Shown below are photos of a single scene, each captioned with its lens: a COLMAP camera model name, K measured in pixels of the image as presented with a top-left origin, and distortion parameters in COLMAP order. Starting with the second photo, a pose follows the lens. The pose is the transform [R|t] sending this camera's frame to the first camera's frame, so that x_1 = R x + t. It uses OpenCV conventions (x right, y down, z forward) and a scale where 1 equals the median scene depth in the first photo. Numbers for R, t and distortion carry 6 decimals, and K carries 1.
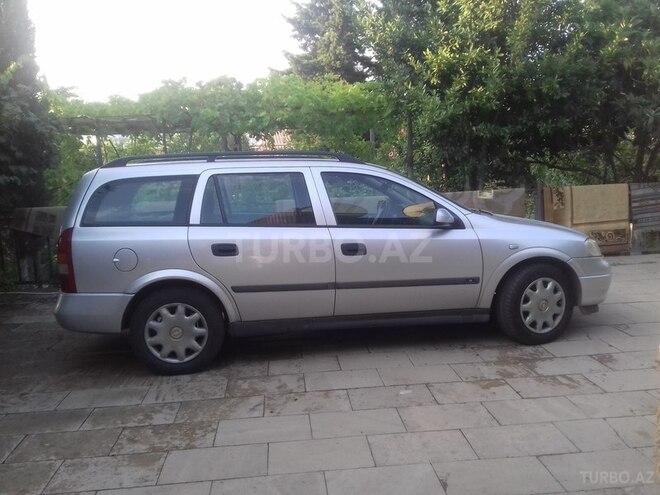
lens RADIAL K [[609.1, 0, 341.5], [0, 609.1, 248.1], [0, 0, 1]] dist [0.081781, -0.178357]
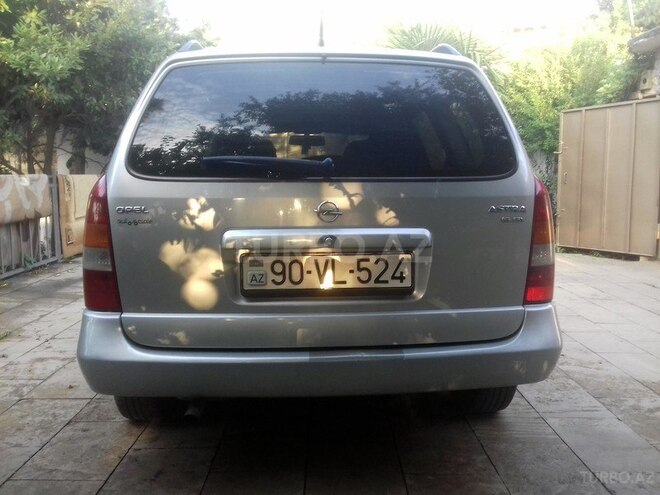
lens RADIAL K [[609.1, 0, 341.5], [0, 609.1, 248.1], [0, 0, 1]] dist [0.081781, -0.178357]
pose [[0.079634, -0.075115, 0.993990, -0.981247], [0.119935, 0.990635, 0.065253, -0.020424], [-0.989583, 0.114018, 0.087897, 1.165255]]
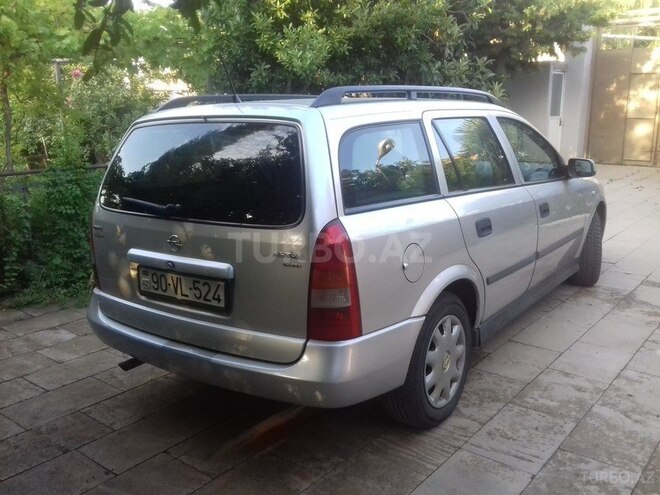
lens RADIAL K [[609.1, 0, 341.5], [0, 609.1, 248.1], [0, 0, 1]] dist [0.081781, -0.178357]
pose [[0.696754, -0.135267, 0.704441, -0.844143], [0.087968, 0.990759, 0.103238, -0.062740], [-0.711896, -0.009963, 0.702215, 0.658517]]
